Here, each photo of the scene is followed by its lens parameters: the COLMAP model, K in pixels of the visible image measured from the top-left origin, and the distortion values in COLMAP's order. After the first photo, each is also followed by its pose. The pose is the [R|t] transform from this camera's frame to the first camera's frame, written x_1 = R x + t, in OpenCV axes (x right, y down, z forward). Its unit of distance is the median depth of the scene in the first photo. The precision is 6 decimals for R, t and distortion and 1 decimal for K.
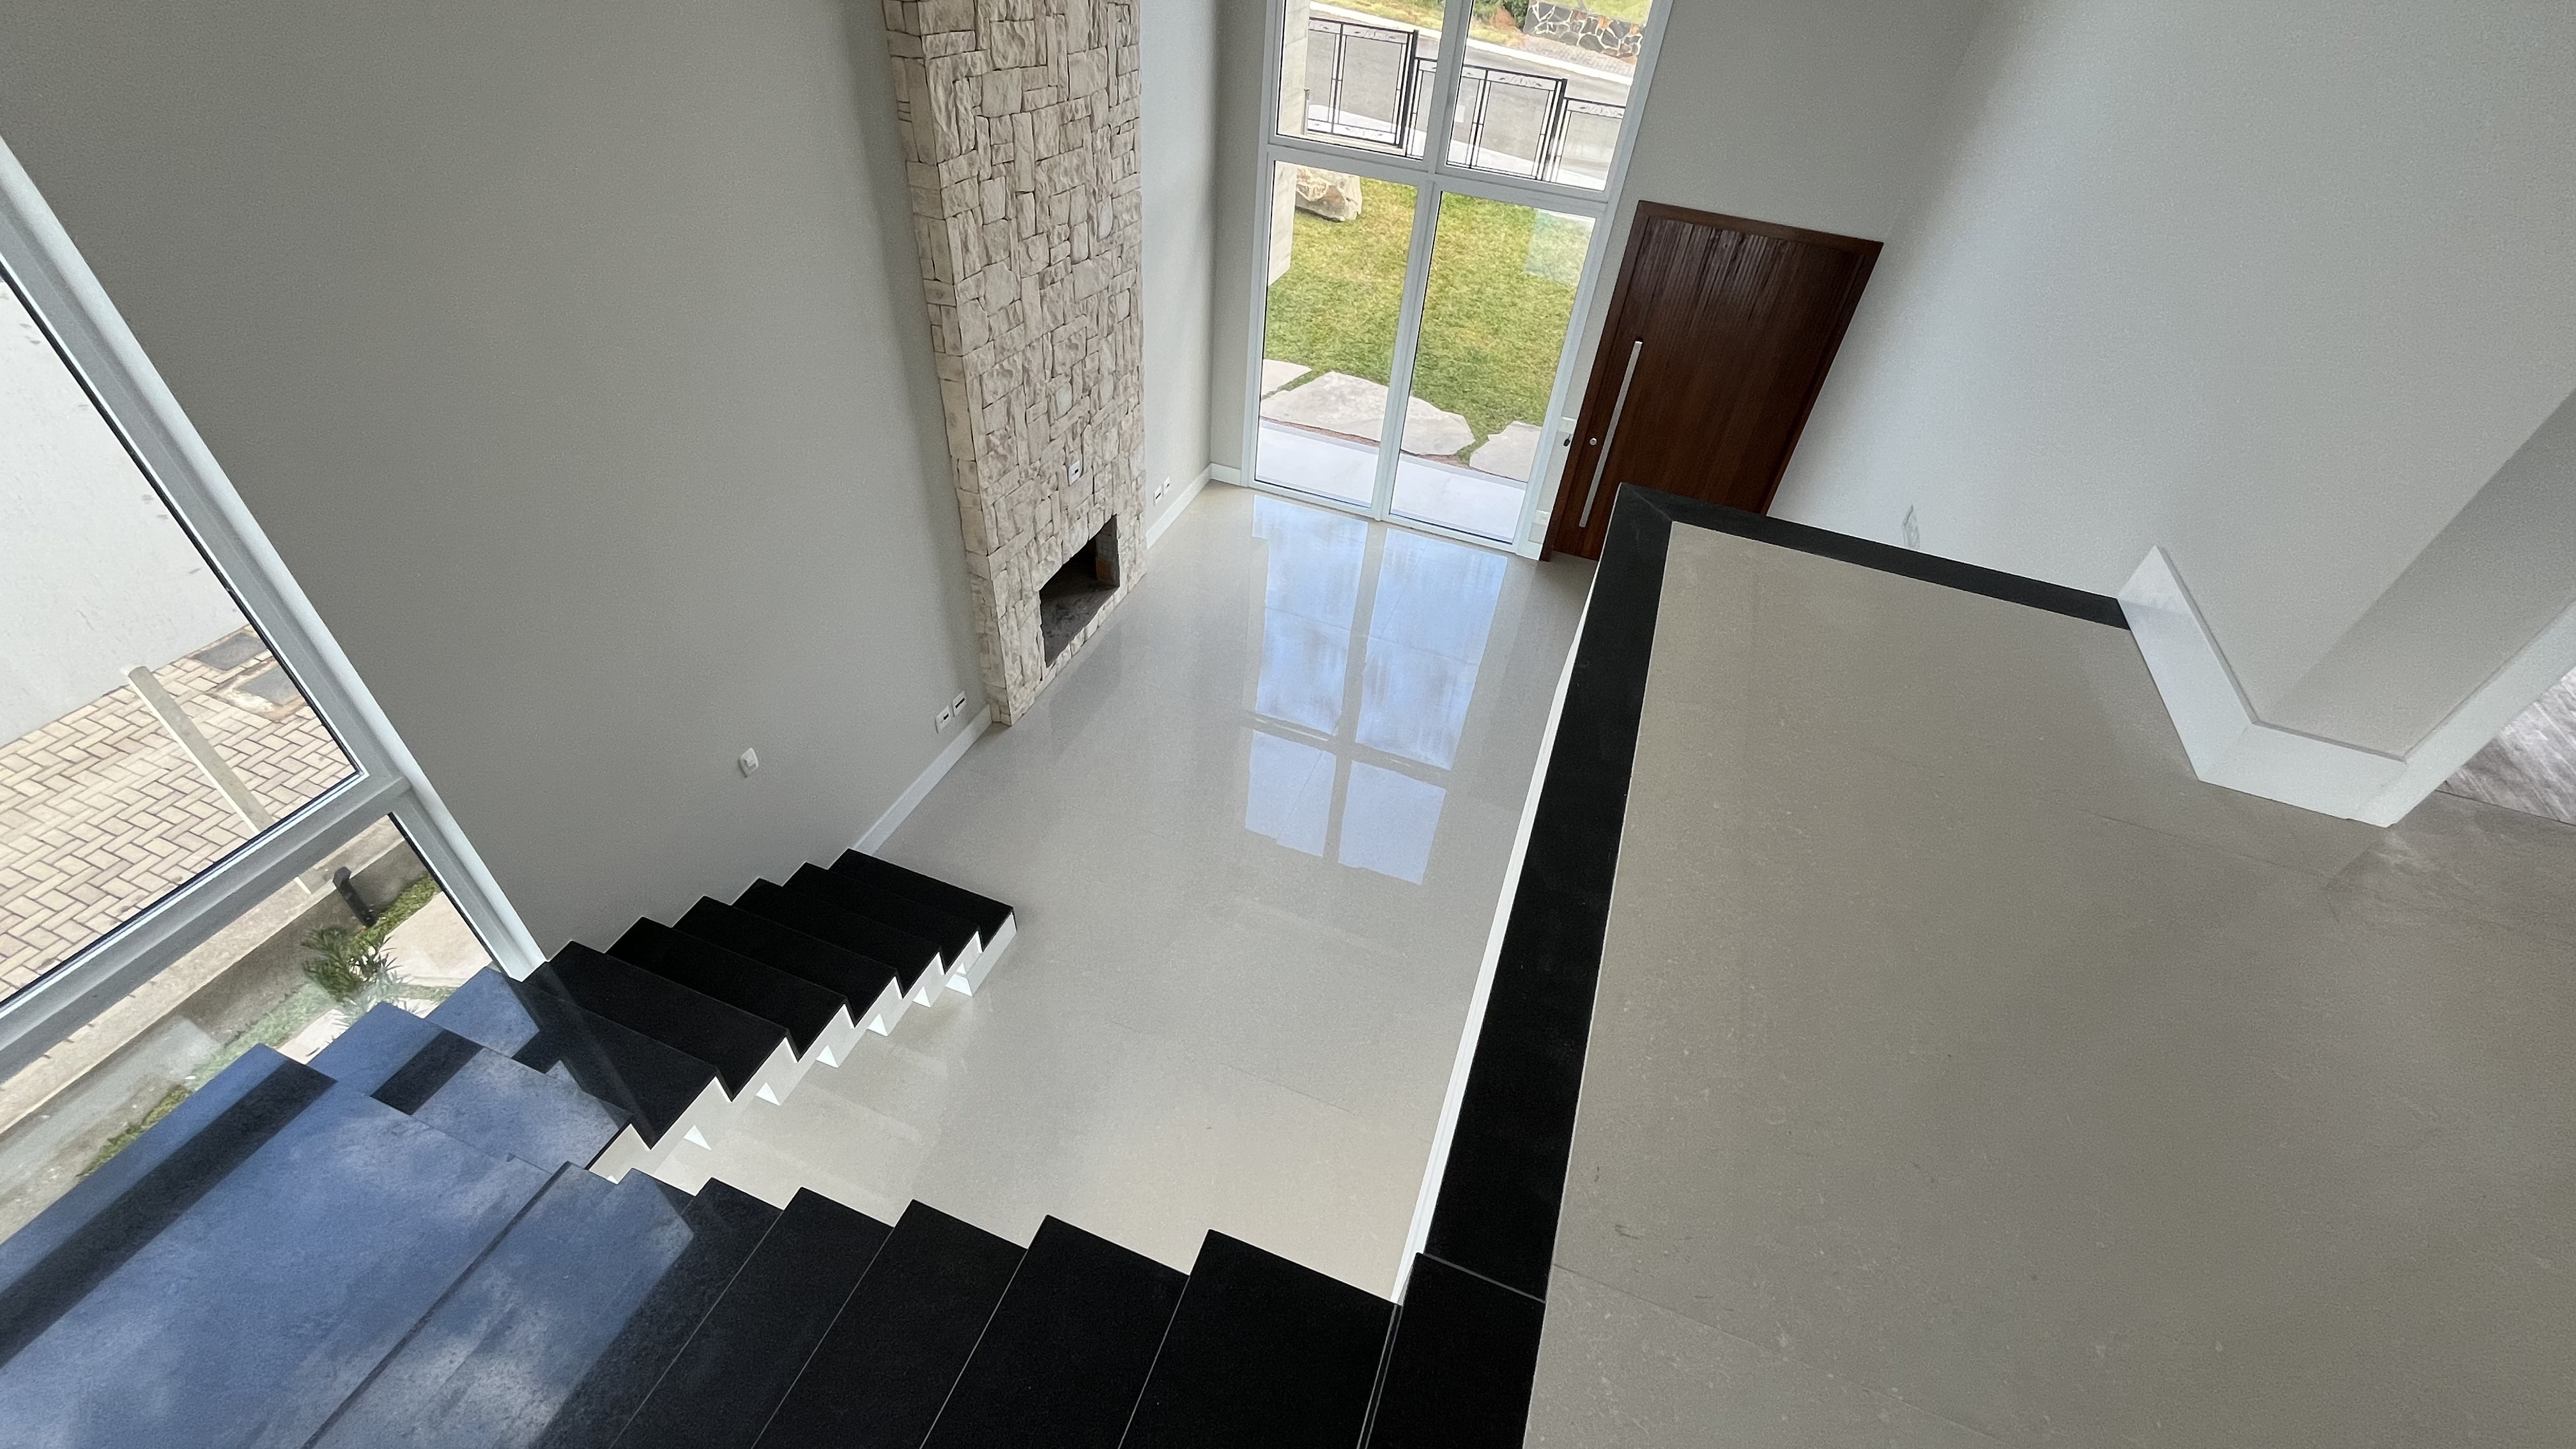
lens RADIAL K [[1043.8, 0, 1283.5], [0, 1043.8, 726.0], [0, 0, 1]] dist [-0.002989, -0.000803]
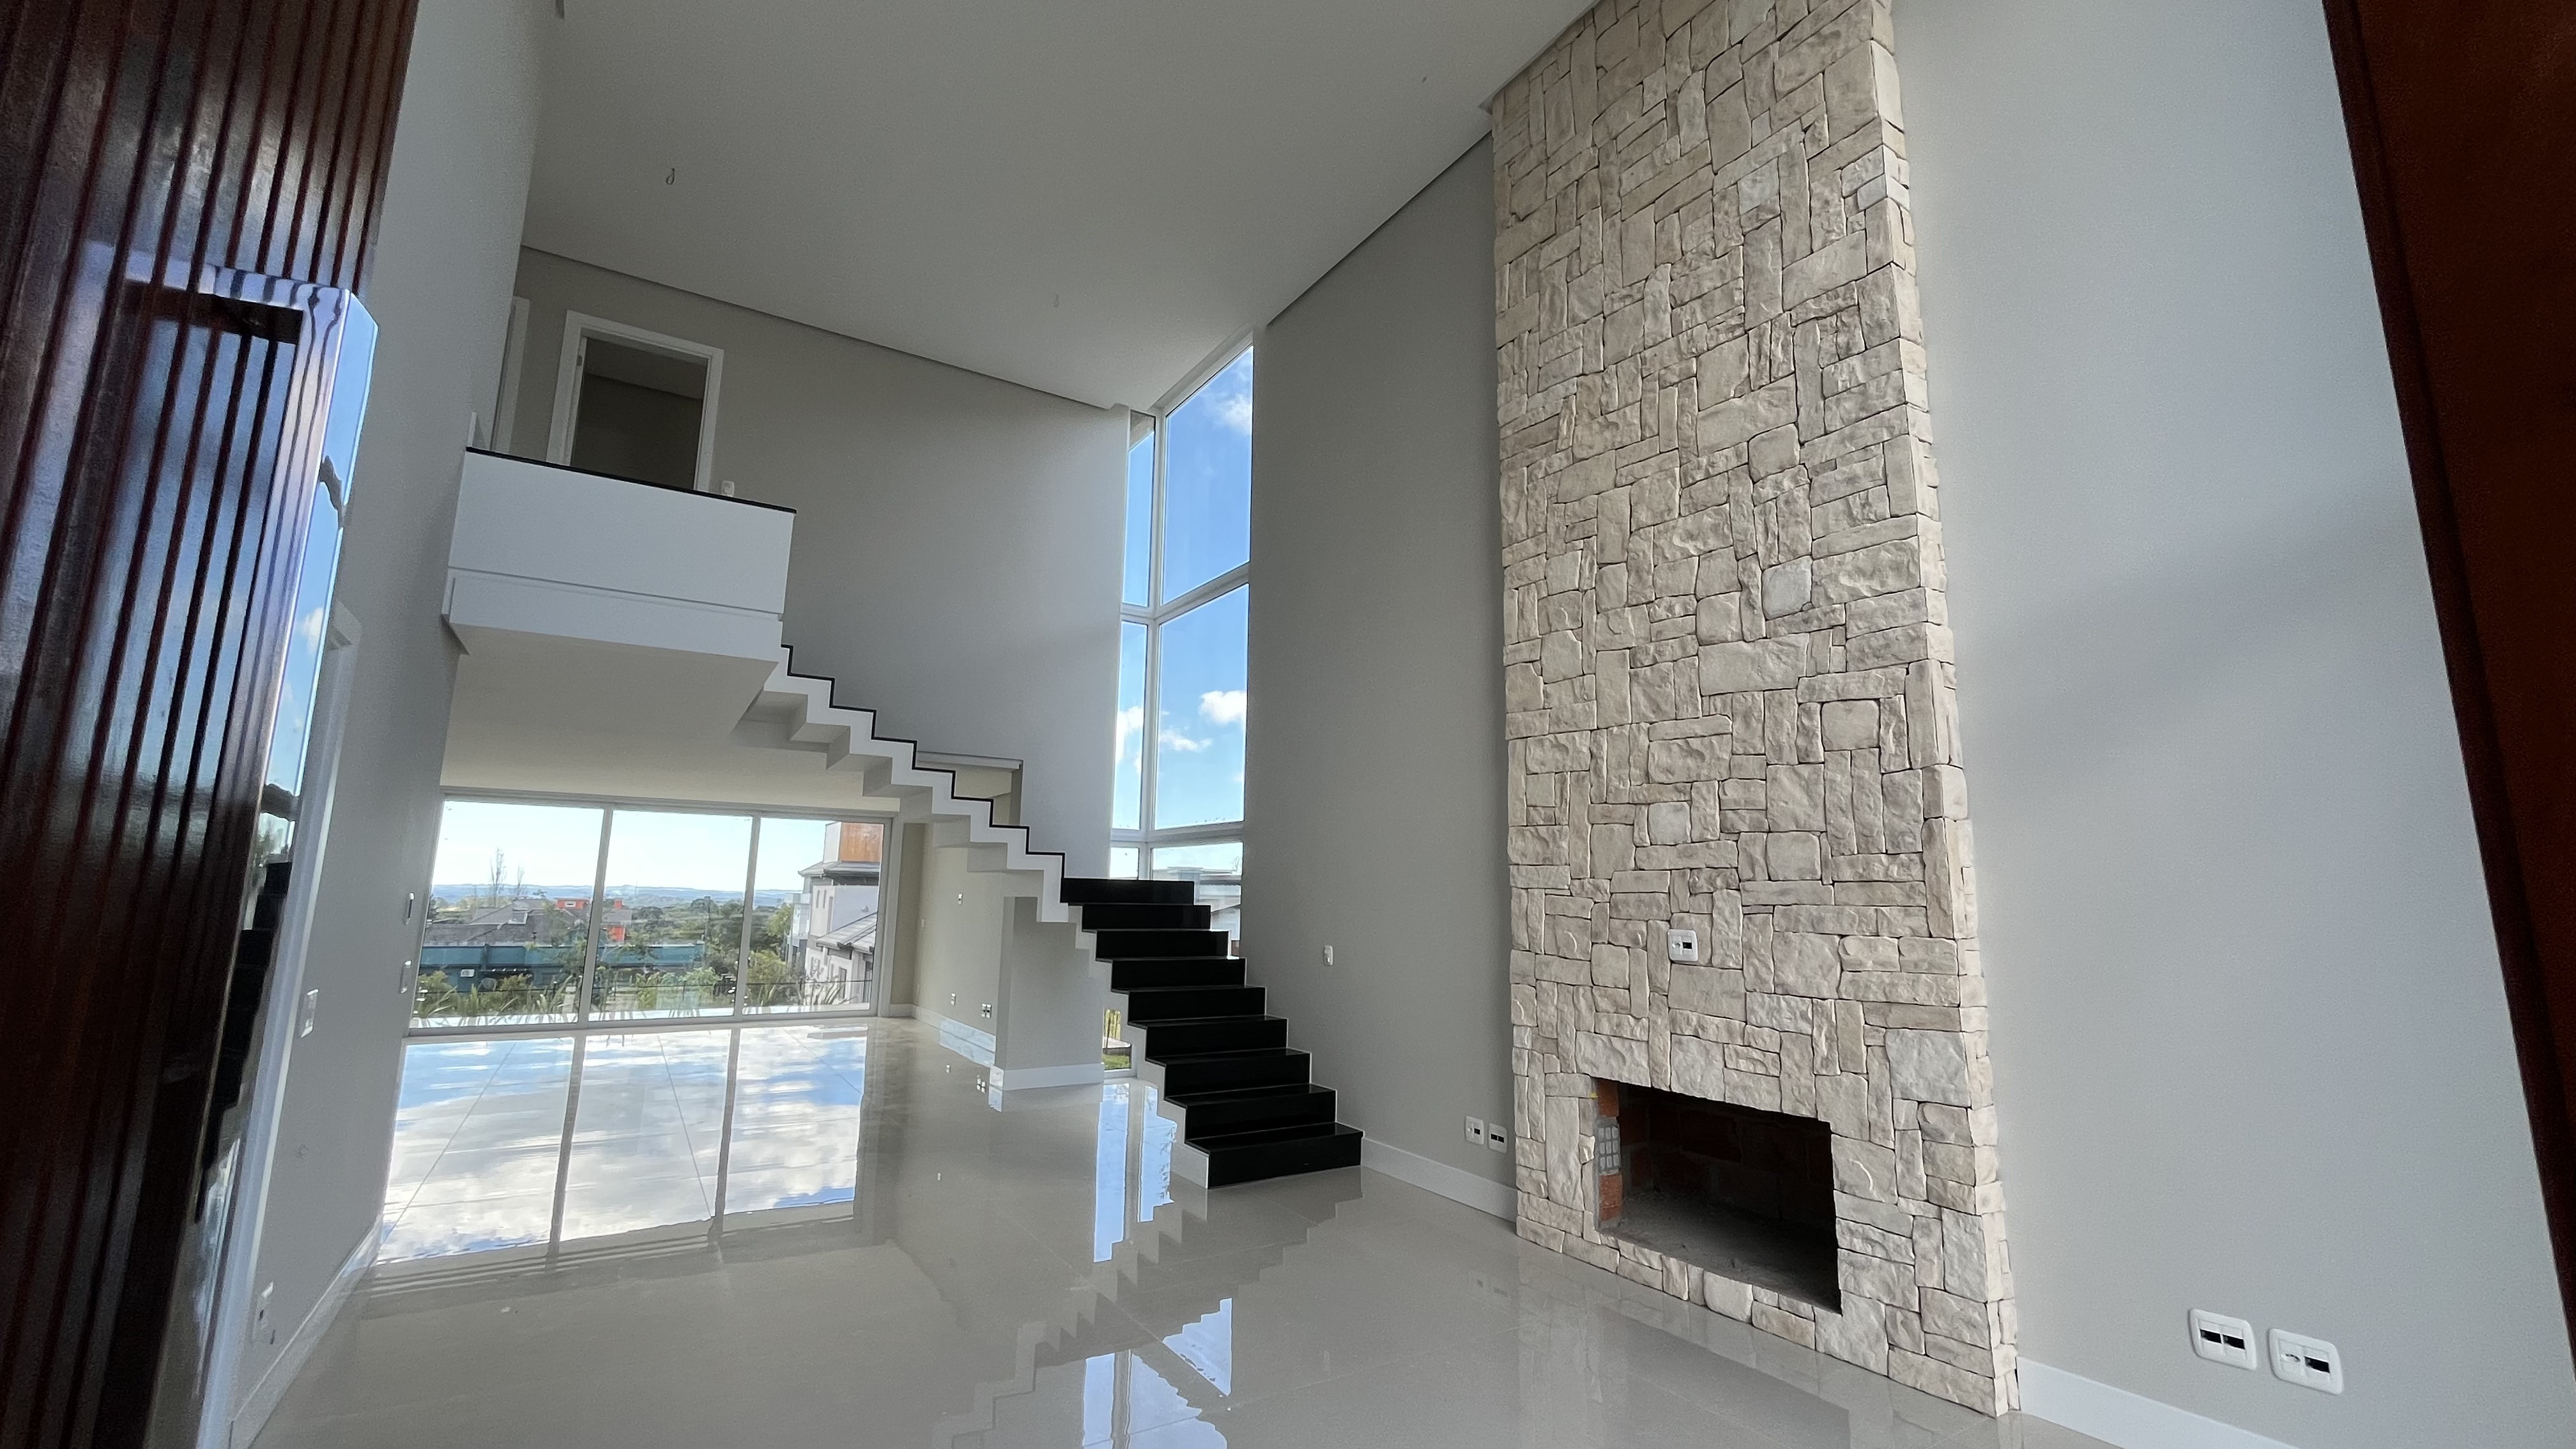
lens RADIAL K [[1043.8, 0, 1283.5], [0, 1043.8, 726.0], [0, 0, 1]] dist [-0.002989, -0.000803]
pose [[-0.610788, -0.214508, -0.762184, 0.527740], [-0.571373, 0.785809, 0.236723, -0.405621], [0.548152, 0.580079, -0.602526, 1.321233]]
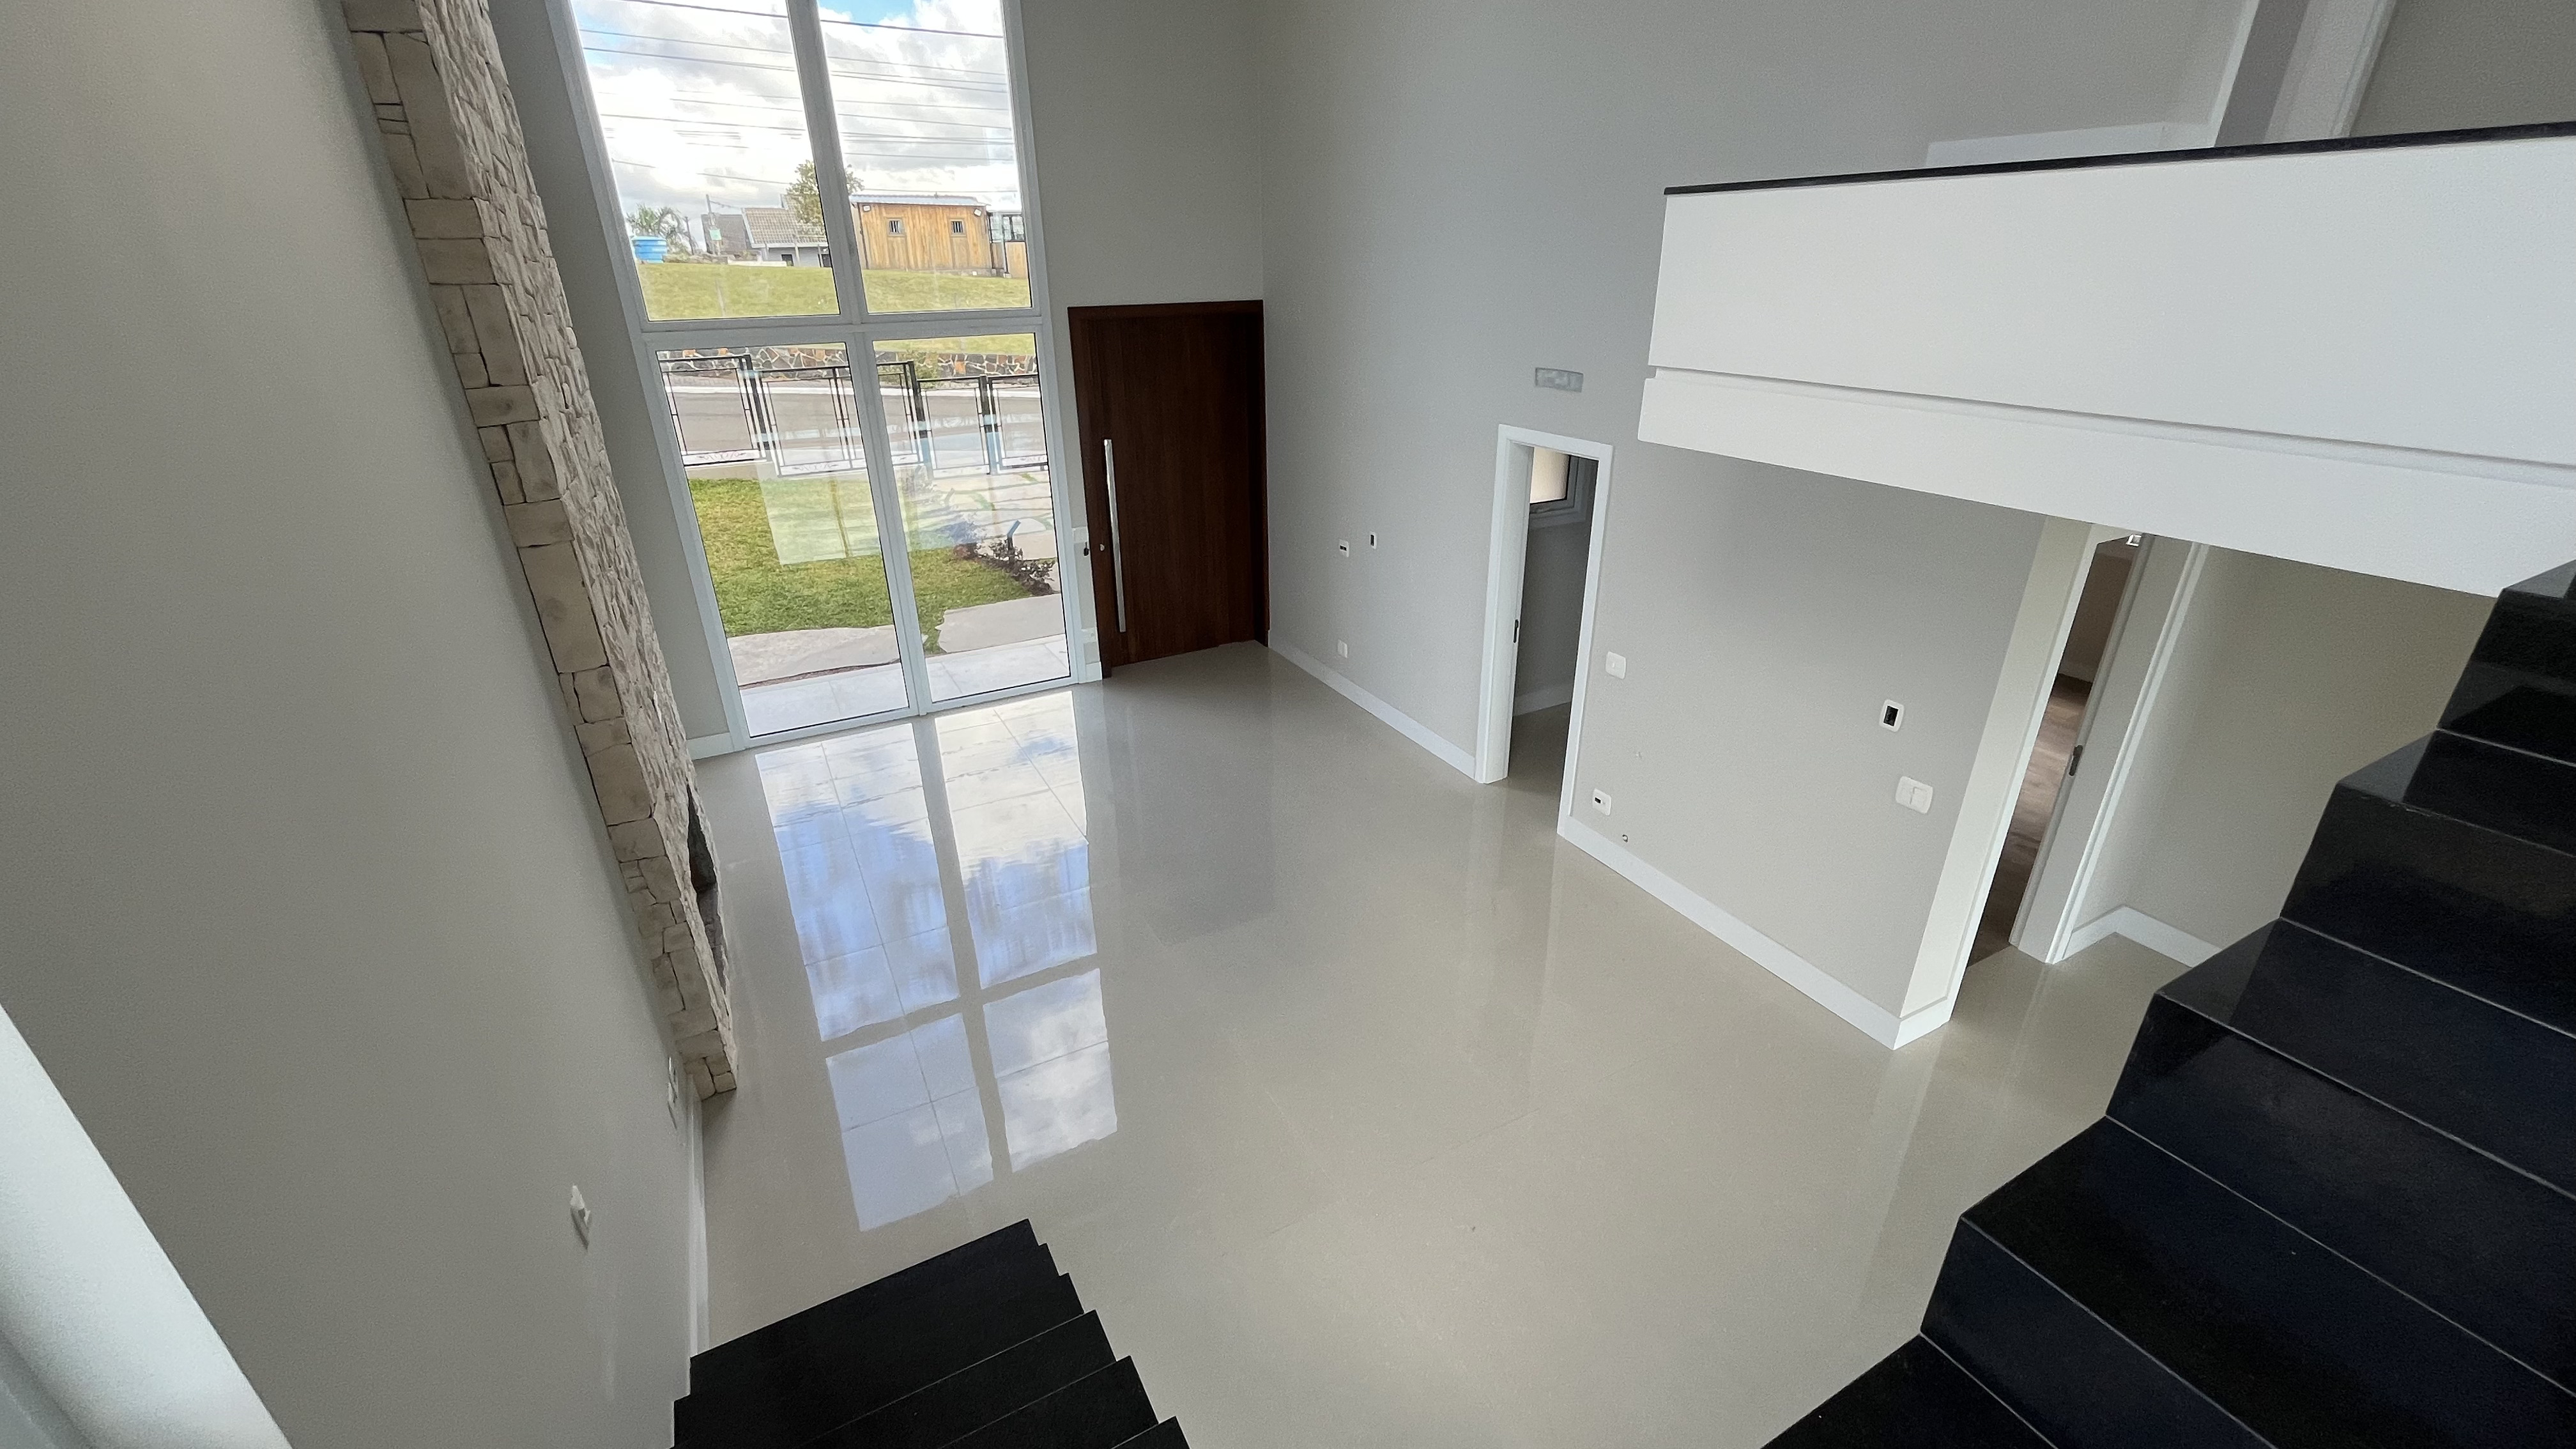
lens RADIAL K [[1043.8, 0, 1283.5], [0, 1043.8, 726.0], [0, 0, 1]] dist [-0.002989, -0.000803]
pose [[0.663522, -0.383836, 0.642190, -0.422054], [0.544183, 0.836659, -0.062189, 0.042954], [-0.513423, 0.390733, 0.764019, 0.290240]]
